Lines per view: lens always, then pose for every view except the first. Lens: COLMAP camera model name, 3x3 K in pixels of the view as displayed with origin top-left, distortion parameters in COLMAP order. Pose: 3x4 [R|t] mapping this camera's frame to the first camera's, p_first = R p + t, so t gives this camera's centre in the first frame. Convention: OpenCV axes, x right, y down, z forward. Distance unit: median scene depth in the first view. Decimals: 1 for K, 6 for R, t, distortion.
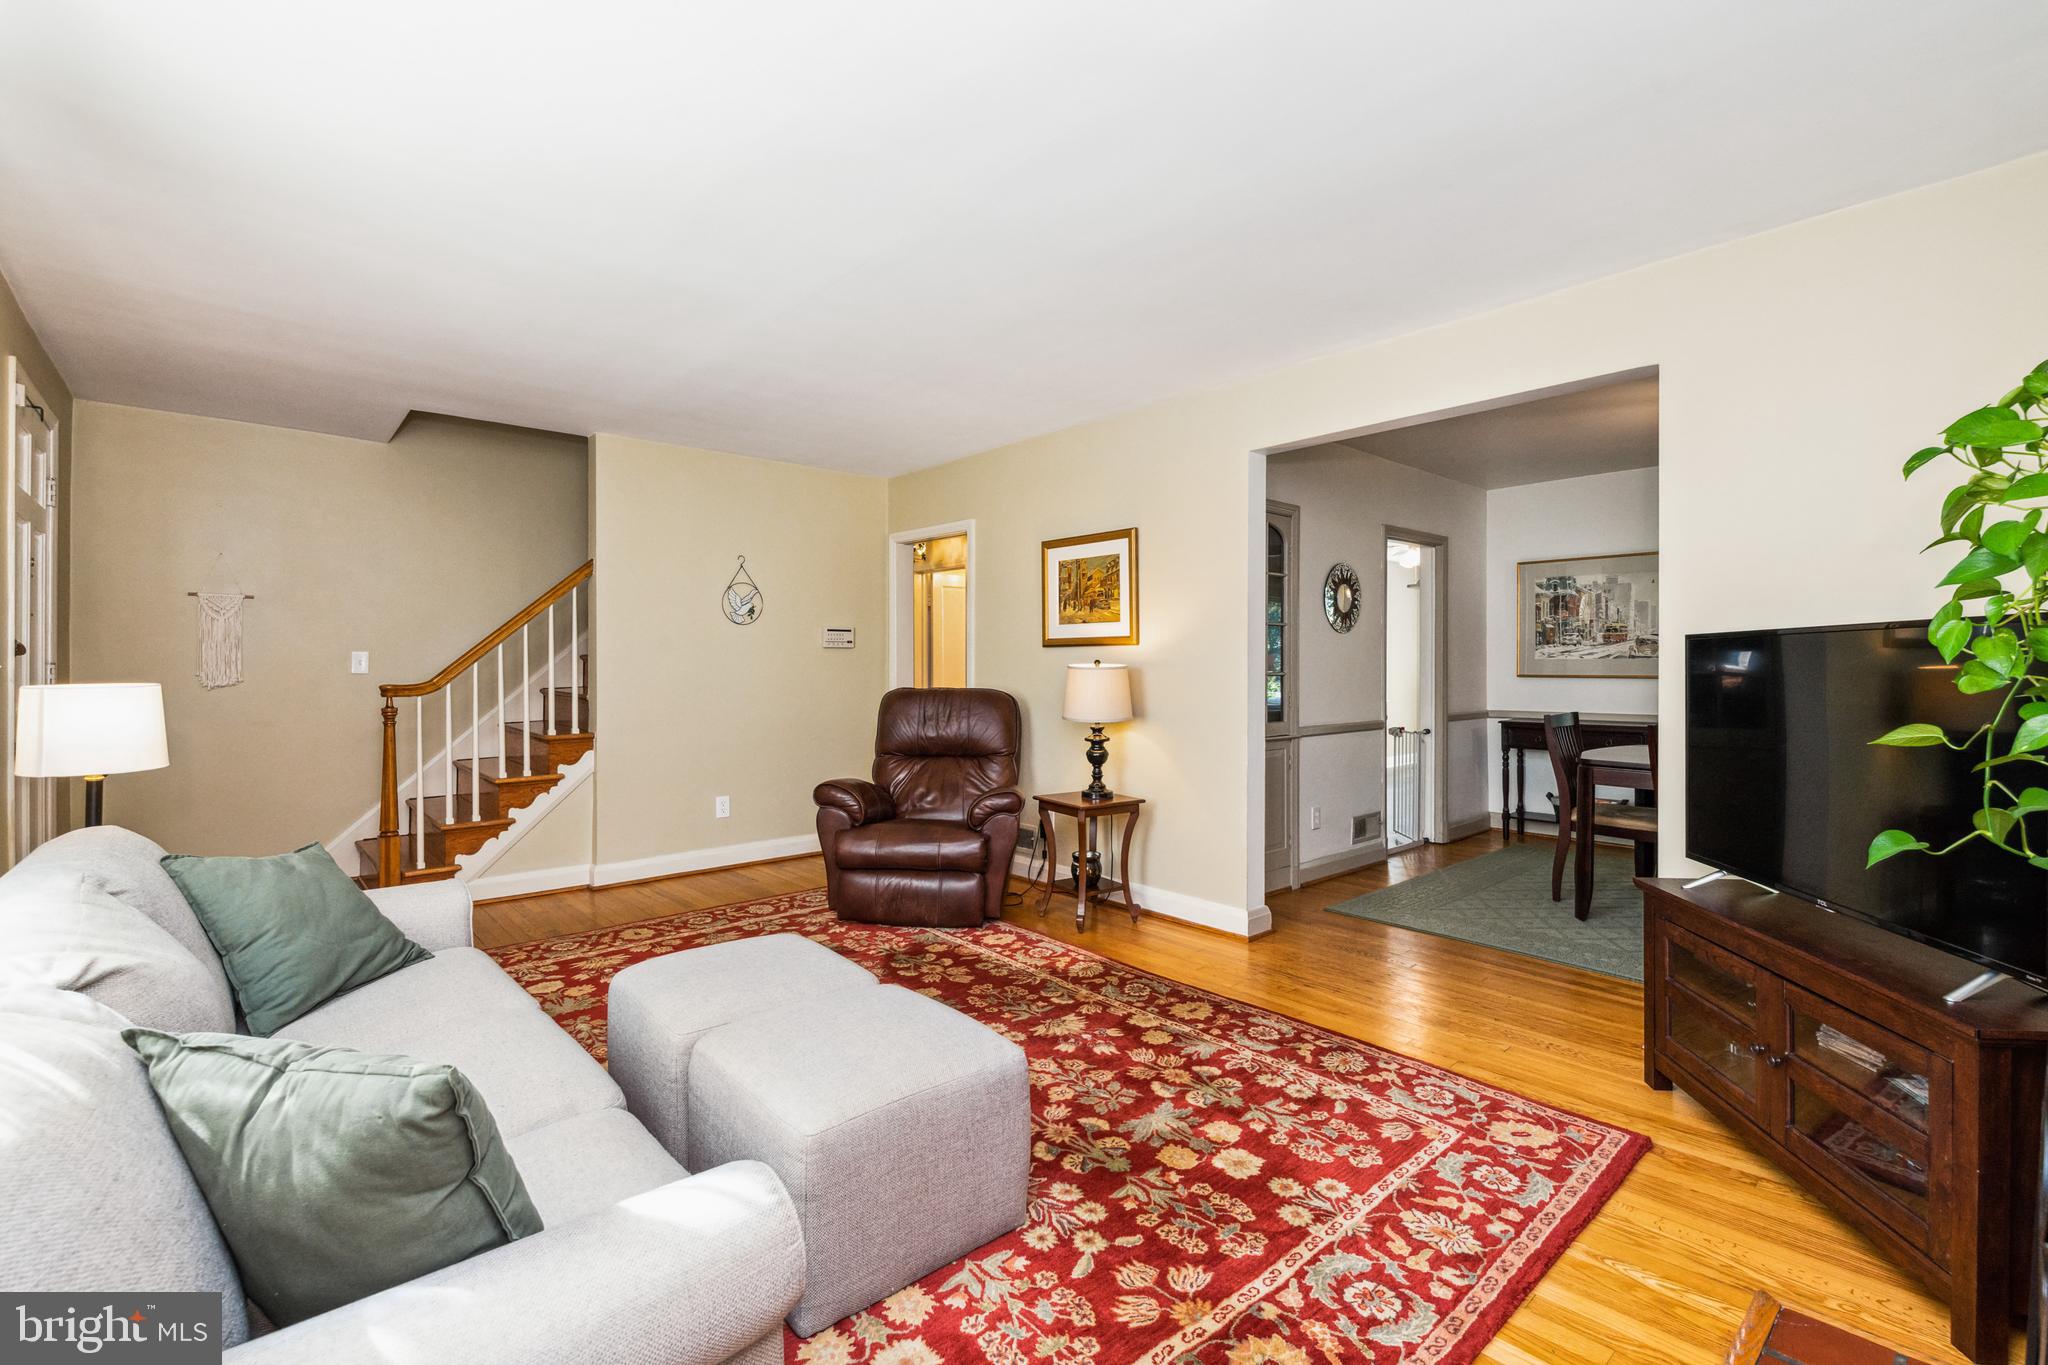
lens RADIAL K [[887.7, 0, 1029.6], [0, 887.7, 673.7], [0, 0, 1]] dist [0.000395, -0.002507]
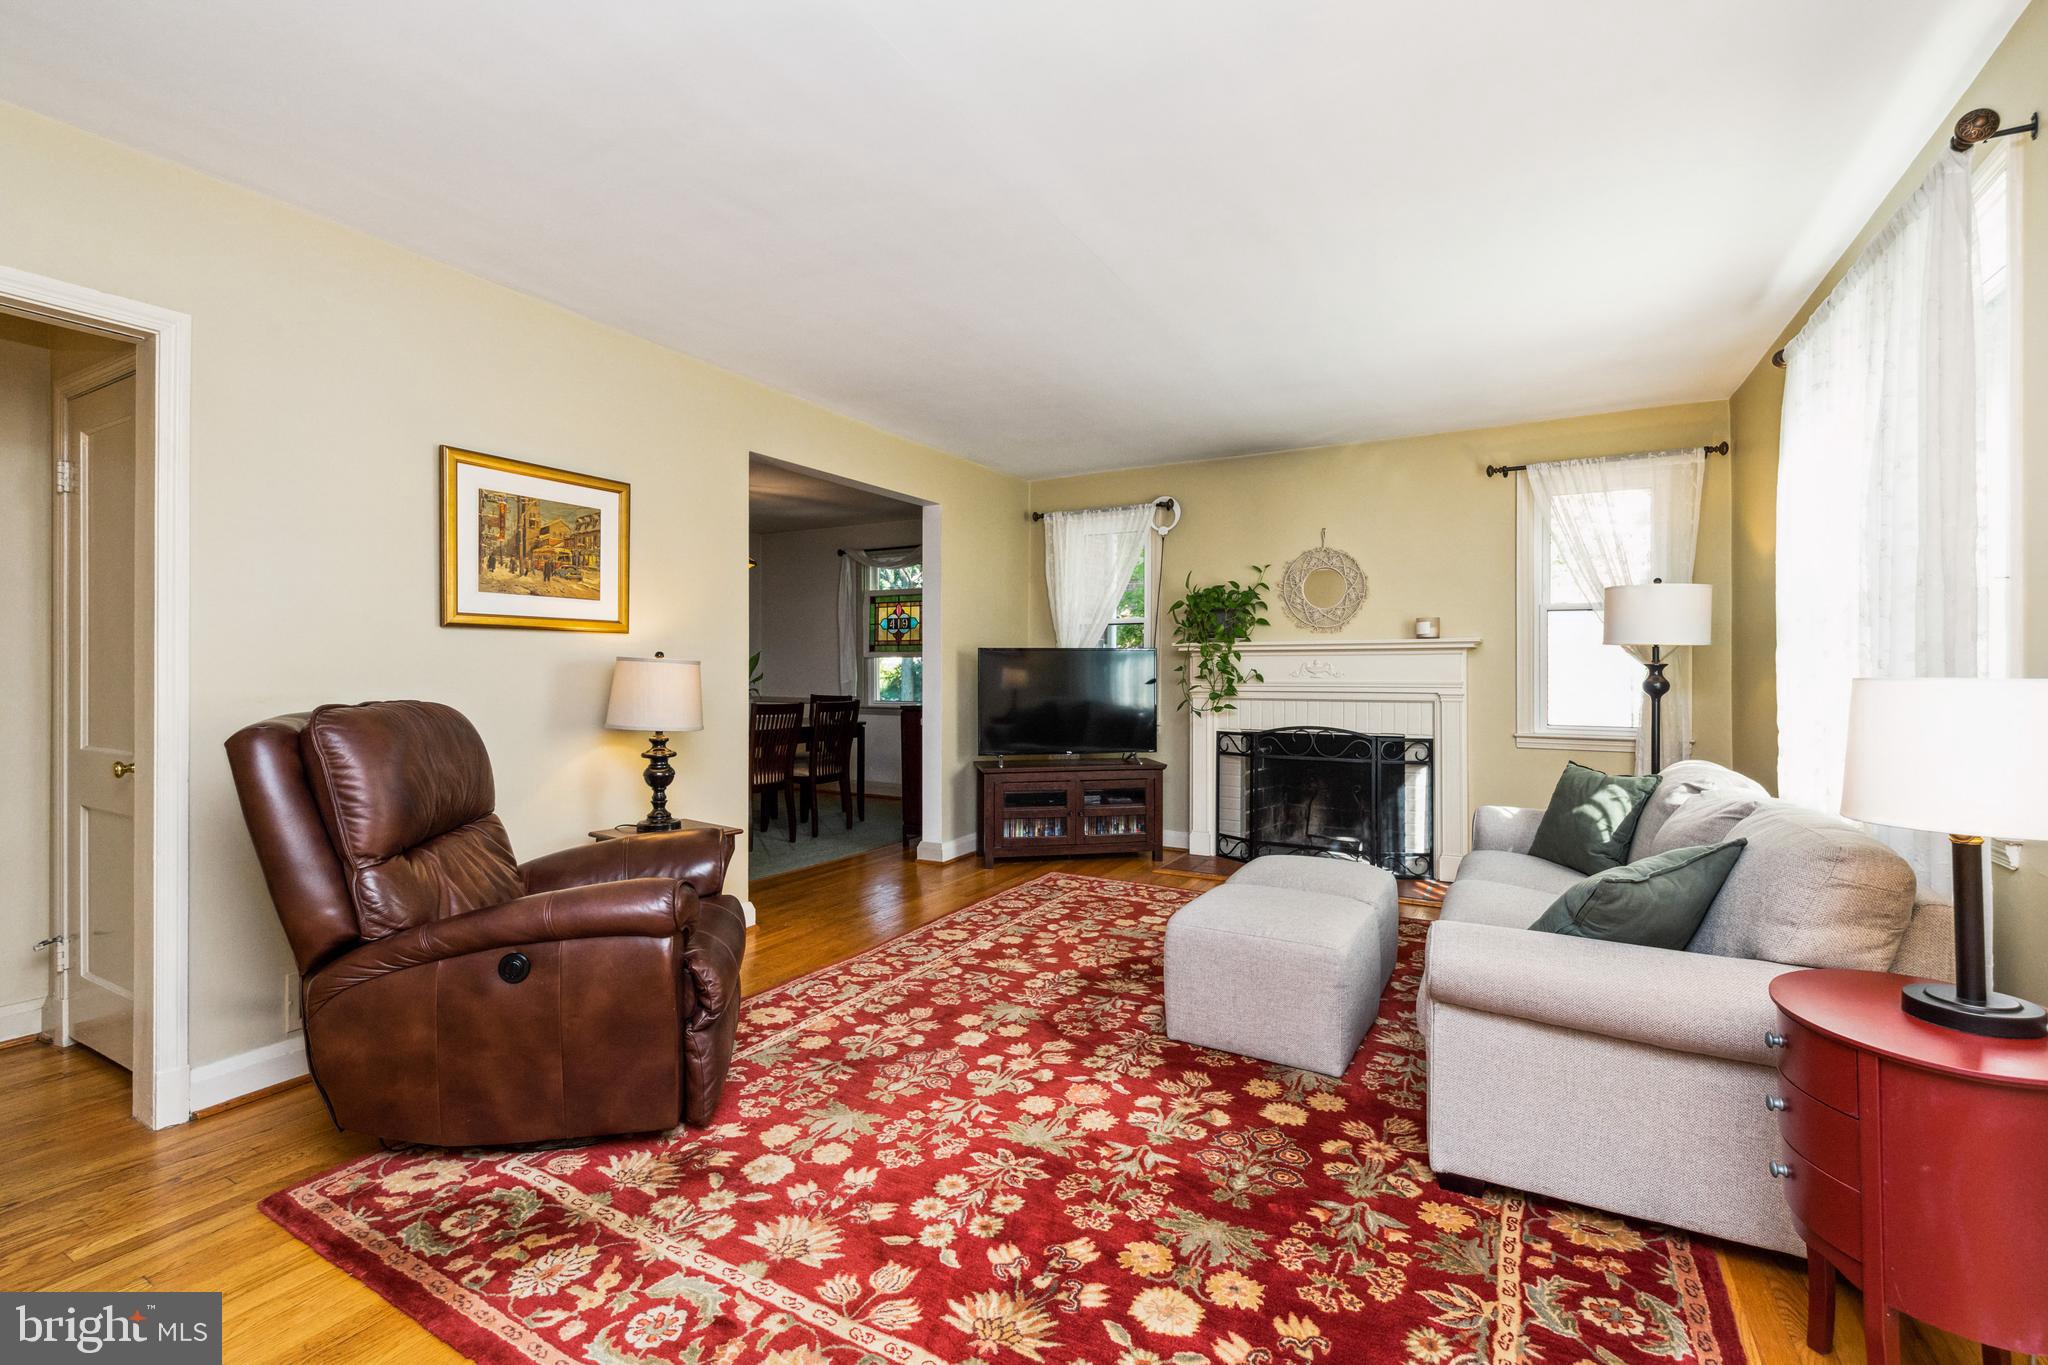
lens RADIAL K [[887.7, 0, 1030.8], [0, 887.7, 674.1], [0, 0, 1]] dist [0.000395, -0.002507]
pose [[-0.362395, 0.000396, 0.932025, -1.507959], [0.007995, 0.999964, 0.002683, 0.008060], [-0.931990, 0.008424, -0.362385, 1.931761]]
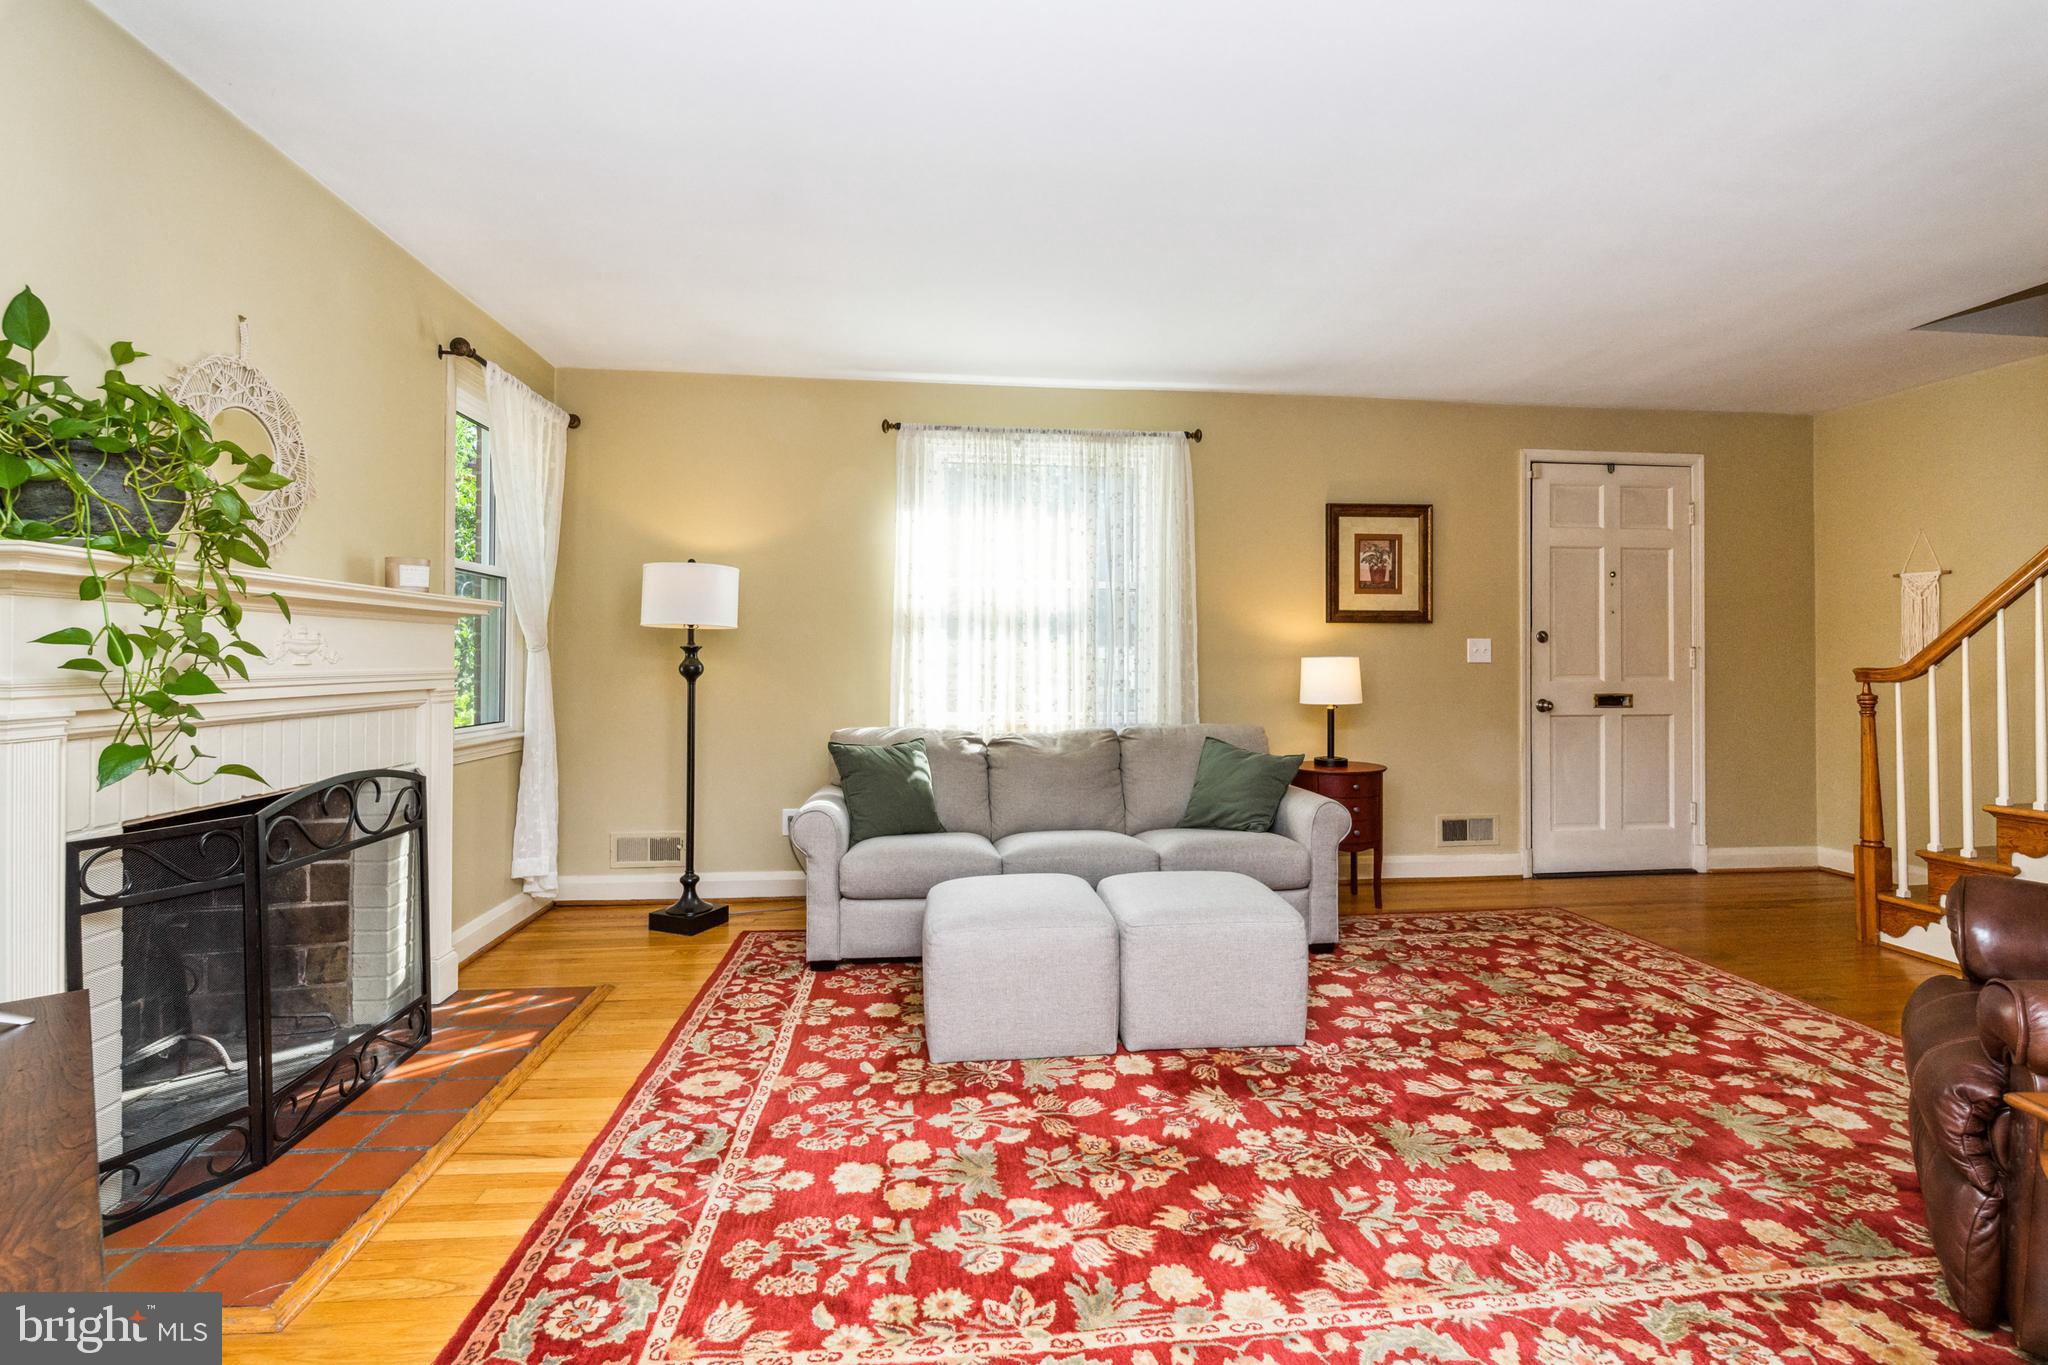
lens RADIAL K [[887.7, 0, 1049.5], [0, 887.7, 643.1], [0, 0, 1]] dist [0.000395, -0.002507]
pose [[-0.550924, -0.011504, -0.834476, 0.887348], [-0.007979, 0.999932, -0.008517, 0.004621], [0.834517, 0.001966, -0.550978, 1.650836]]
